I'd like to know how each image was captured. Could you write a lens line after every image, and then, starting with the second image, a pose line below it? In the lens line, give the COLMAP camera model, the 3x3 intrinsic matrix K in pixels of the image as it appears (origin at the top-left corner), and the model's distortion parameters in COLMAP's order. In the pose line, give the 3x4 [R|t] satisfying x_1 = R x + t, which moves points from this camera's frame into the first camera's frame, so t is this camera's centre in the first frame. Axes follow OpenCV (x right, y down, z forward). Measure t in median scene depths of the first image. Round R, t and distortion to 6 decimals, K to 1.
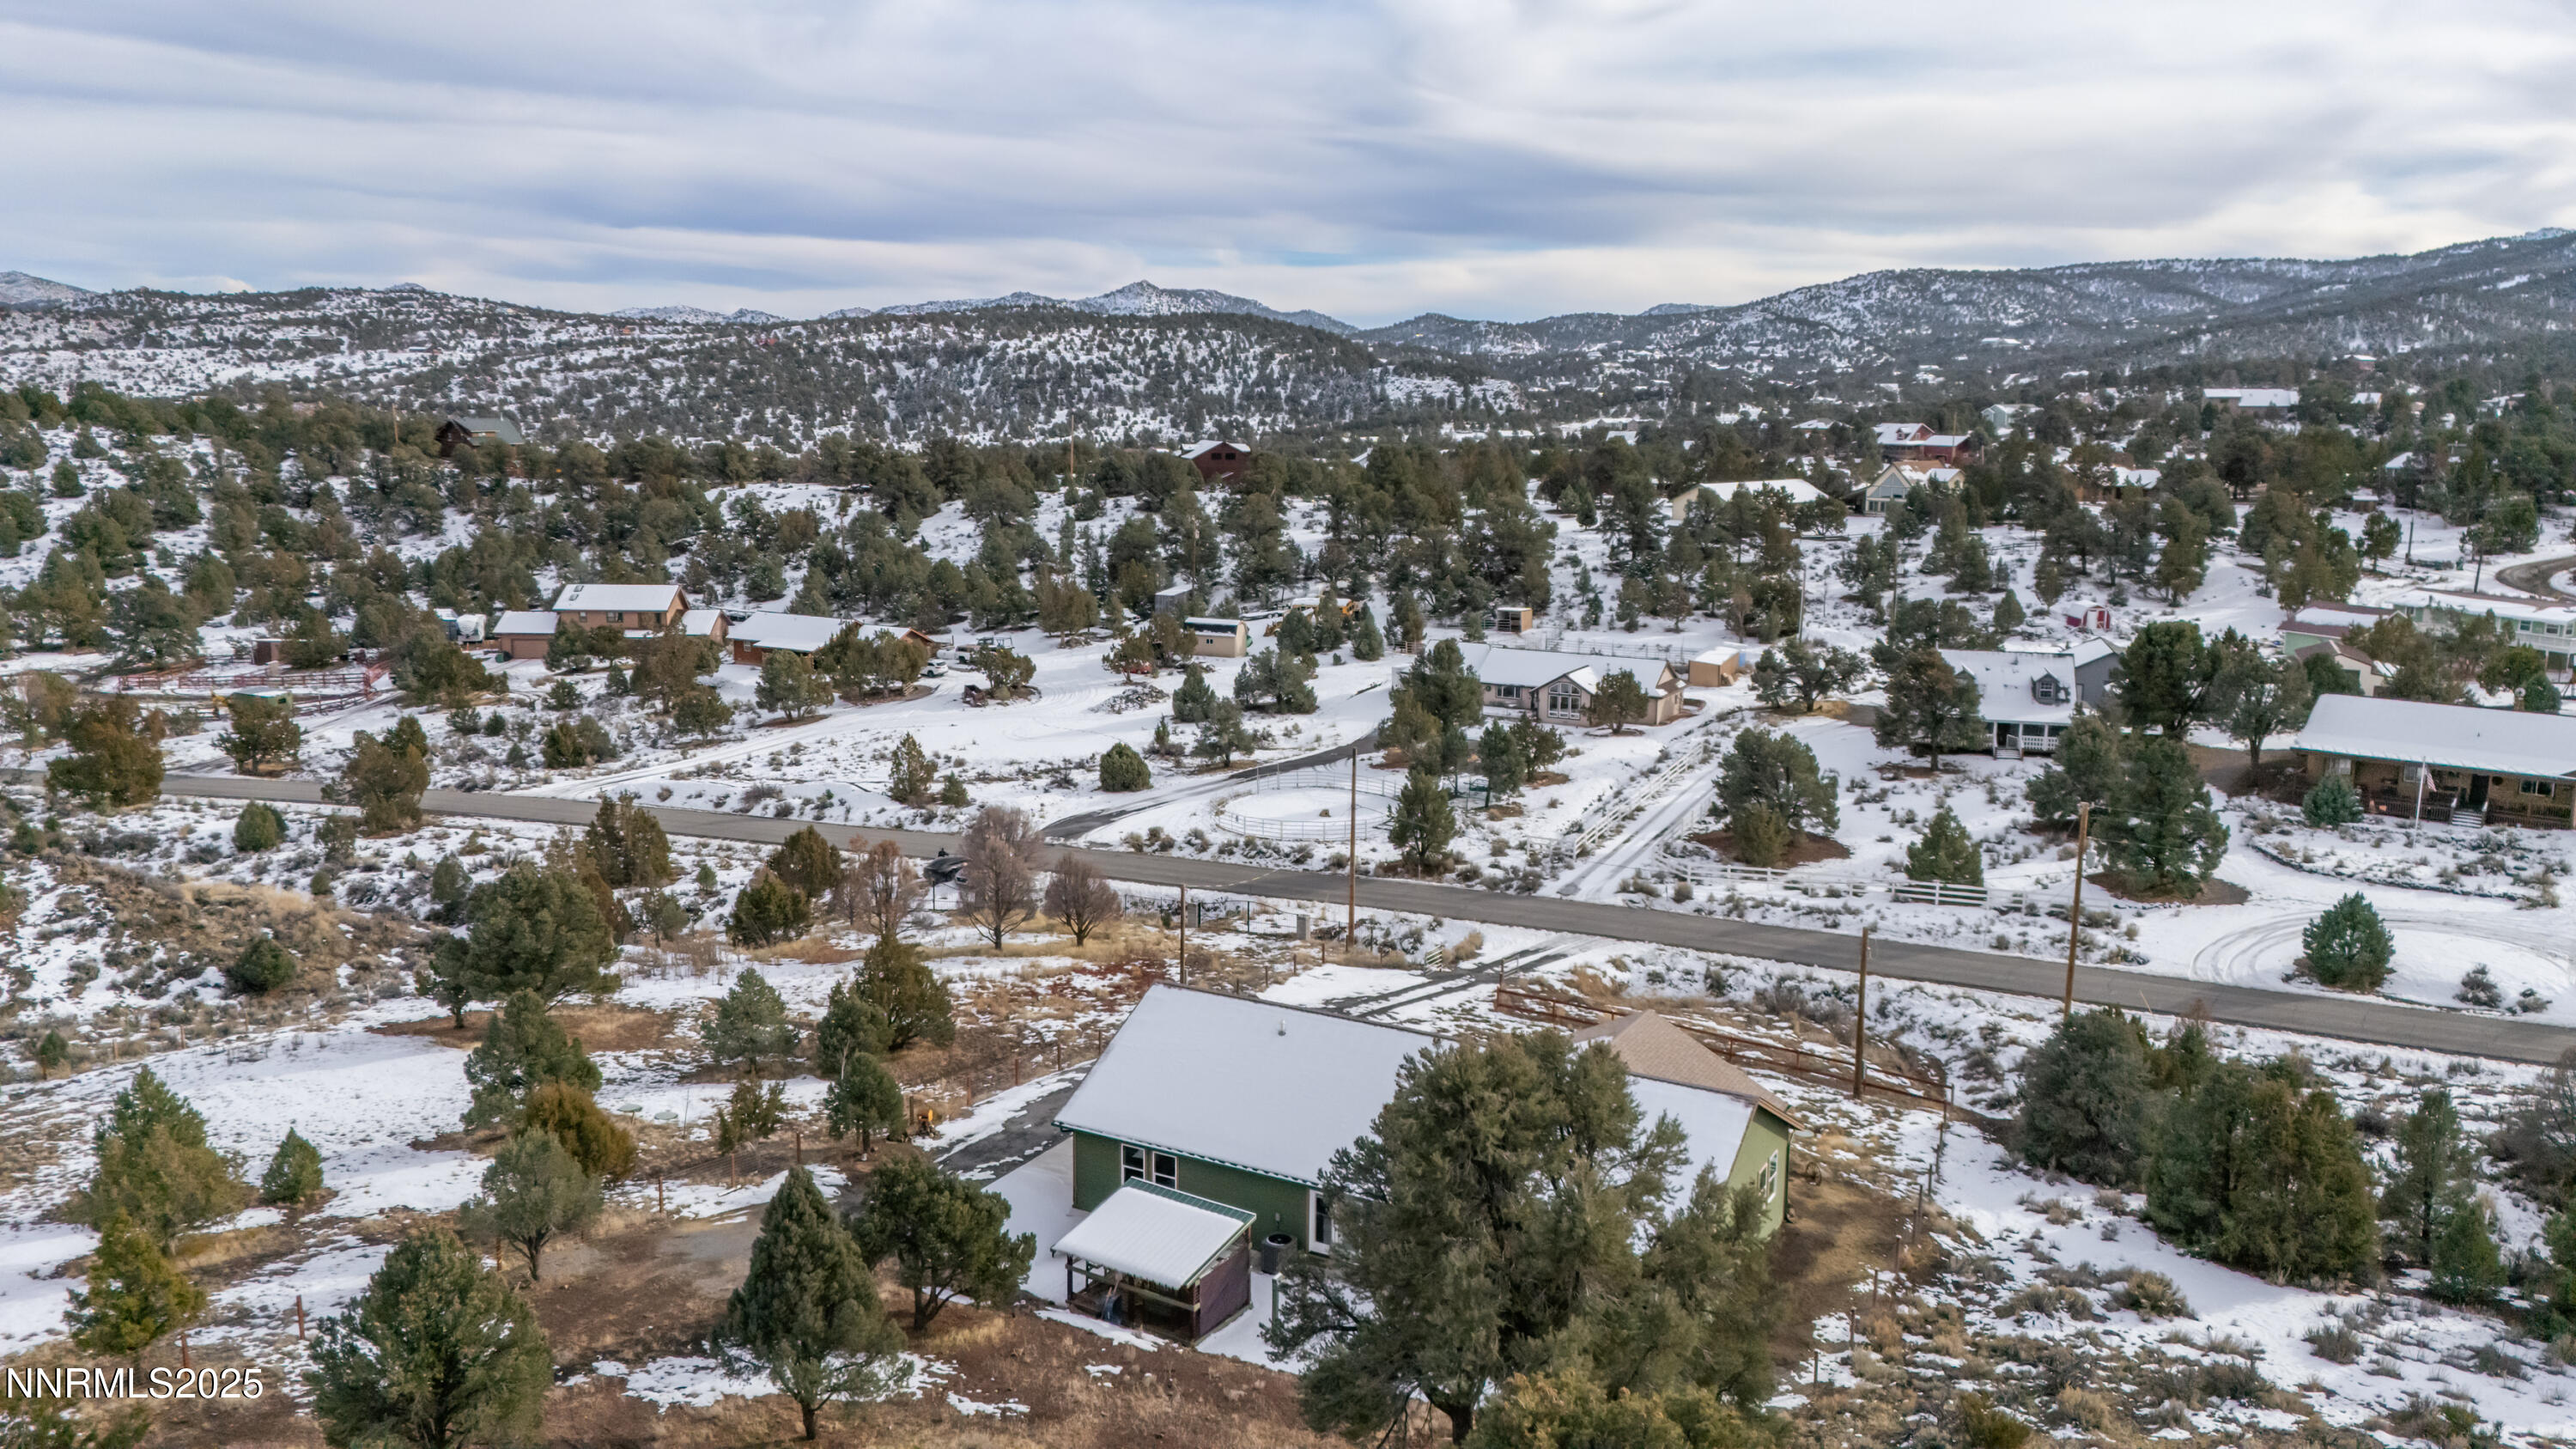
lens RADIAL K [[1872.7, 0, 1288.0], [0, 1872.7, 724.5], [0, 0, 1]] dist [0.073196, -0.063607]
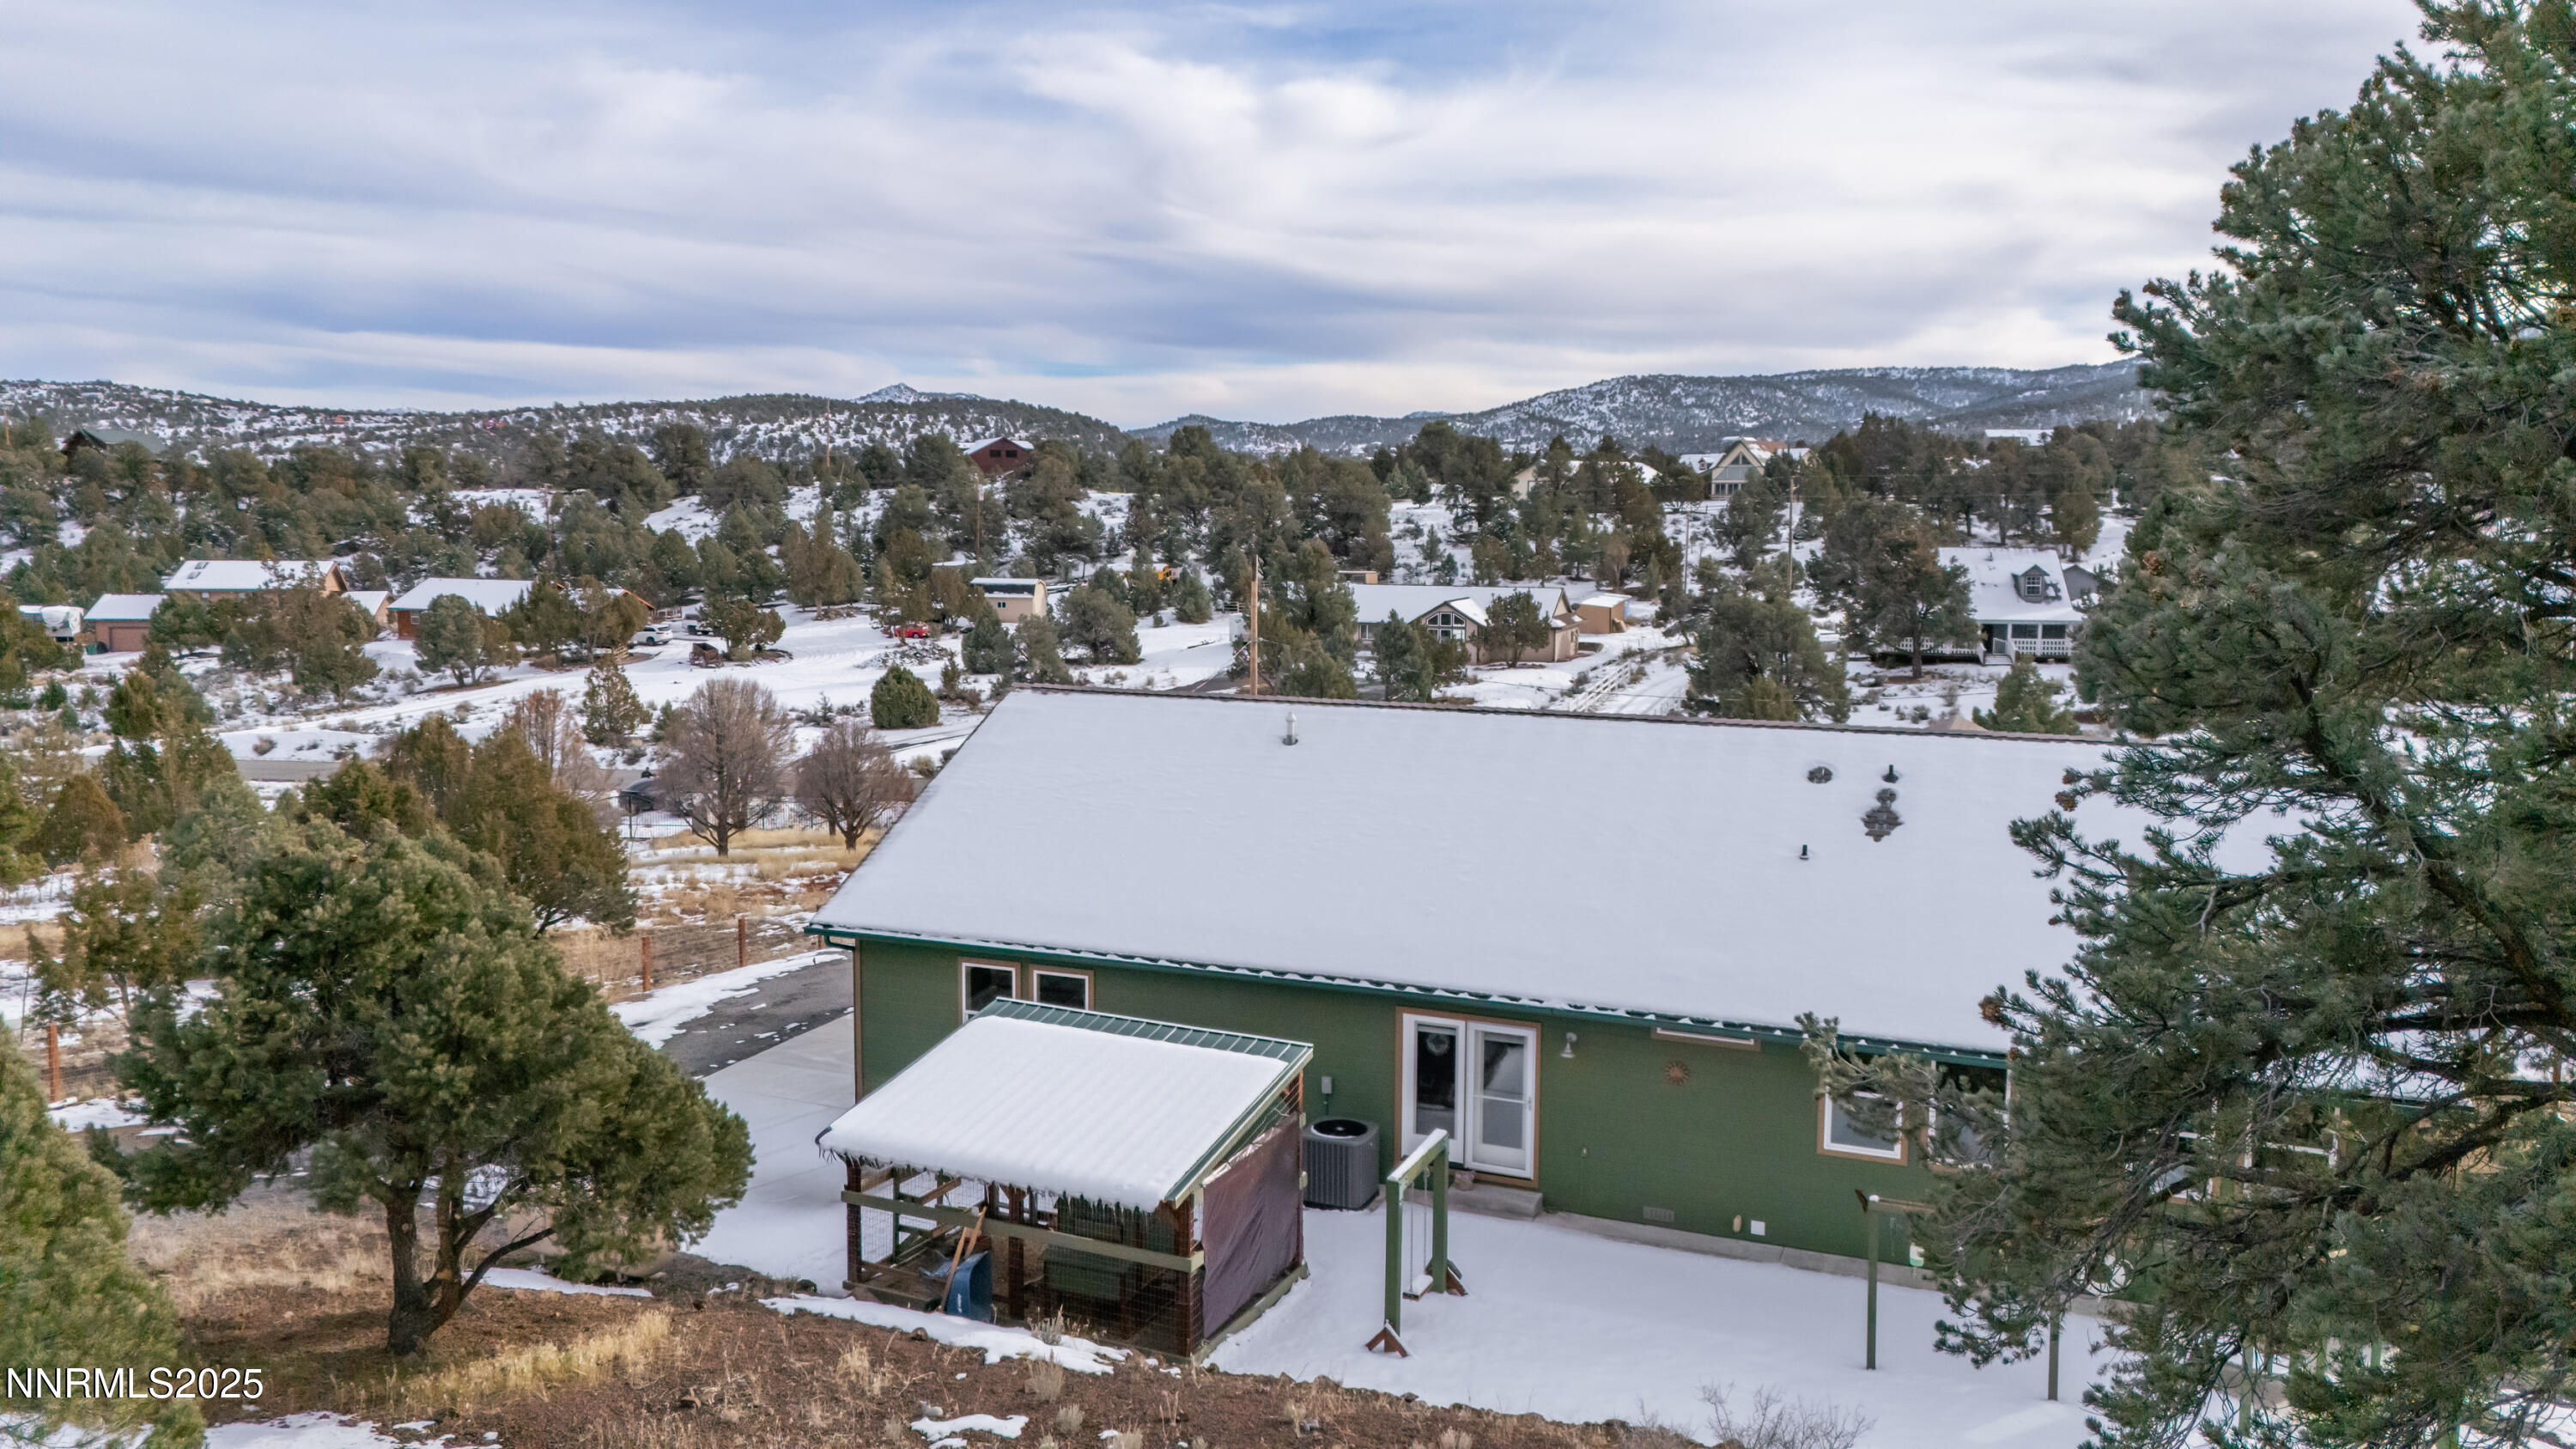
lens RADIAL K [[1872.7, 0, 1288.0], [0, 1872.7, 724.5], [0, 0, 1]] dist [0.073196, -0.063607]
pose [[0.992129, -0.017626, 0.123972, -0.015632], [0.024602, 0.998185, -0.054964, 0.045871], [-0.122779, 0.057581, 0.990762, 0.126891]]
